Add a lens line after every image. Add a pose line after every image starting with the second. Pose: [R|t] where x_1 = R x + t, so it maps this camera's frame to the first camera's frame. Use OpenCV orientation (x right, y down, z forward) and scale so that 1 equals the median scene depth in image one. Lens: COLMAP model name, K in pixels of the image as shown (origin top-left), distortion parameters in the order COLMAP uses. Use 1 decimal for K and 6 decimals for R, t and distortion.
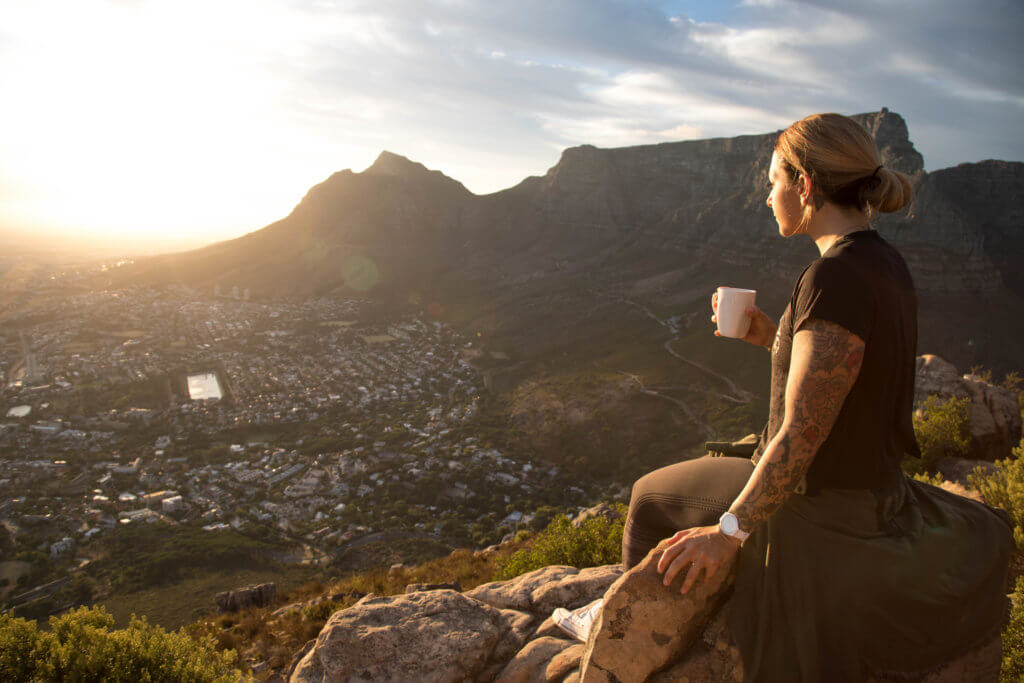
lens RADIAL K [[684.8, 0, 508.6], [0, 684.8, 345.0], [0, 0, 1]] dist [-0.103351, 0.016829]
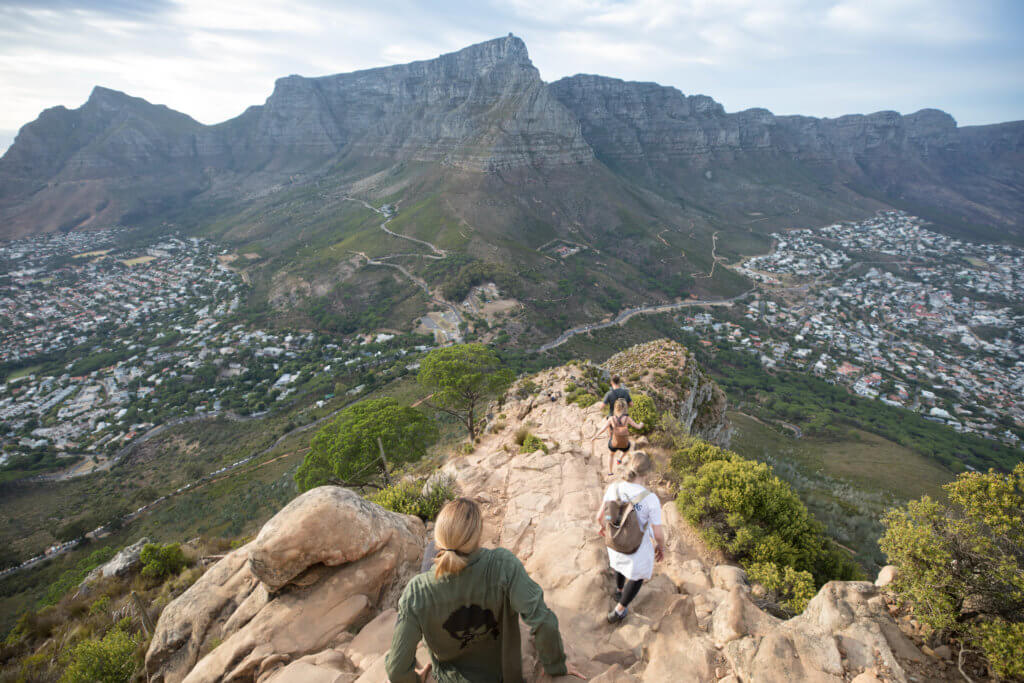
lens RADIAL K [[684.8, 0, 515.5], [0, 684.8, 338.7], [0, 0, 1]] dist [-0.103351, 0.016829]
pose [[0.861356, -0.233254, 0.451286, -0.173409], [0.126884, 0.958982, 0.253485, -0.082238], [-0.491901, -0.161079, 0.855621, -0.270596]]
